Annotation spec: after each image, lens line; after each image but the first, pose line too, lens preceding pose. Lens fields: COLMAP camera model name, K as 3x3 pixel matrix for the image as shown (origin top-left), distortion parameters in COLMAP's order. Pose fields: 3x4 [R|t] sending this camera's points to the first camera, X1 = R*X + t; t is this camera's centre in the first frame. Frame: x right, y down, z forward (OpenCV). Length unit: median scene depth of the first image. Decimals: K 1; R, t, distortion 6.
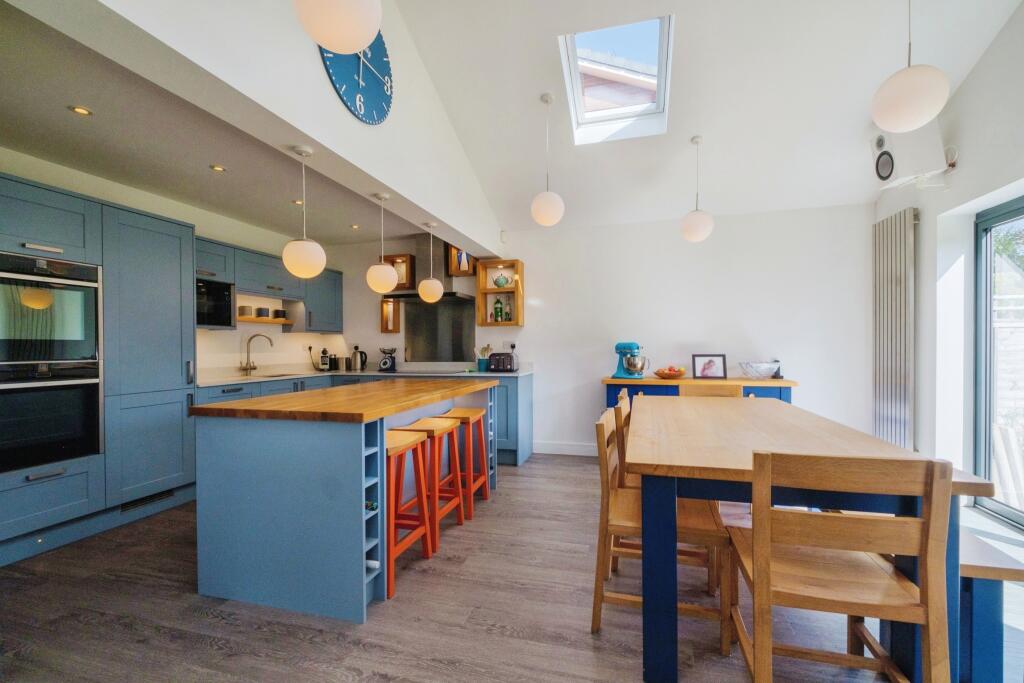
lens RADIAL K [[445.0, 0, 510.6], [0, 445.0, 331.9], [0, 0, 1]] dist [0.001213, -0.003245]
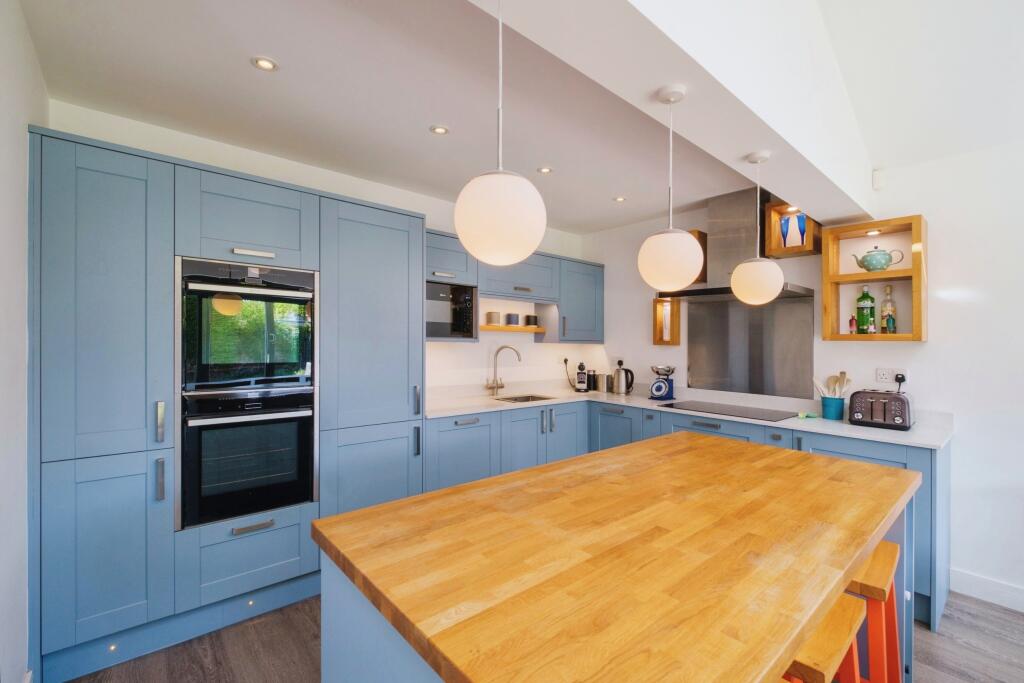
lens RADIAL K [[445.0, 0, 516.4], [0, 445.0, 346.1], [0, 0, 1]] dist [0.001213, -0.003245]
pose [[0.843301, 0.026507, -0.536788, -0.120122], [-0.004401, 0.999090, 0.042422, -0.034331], [0.537424, -0.033412, 0.842650, 0.357781]]
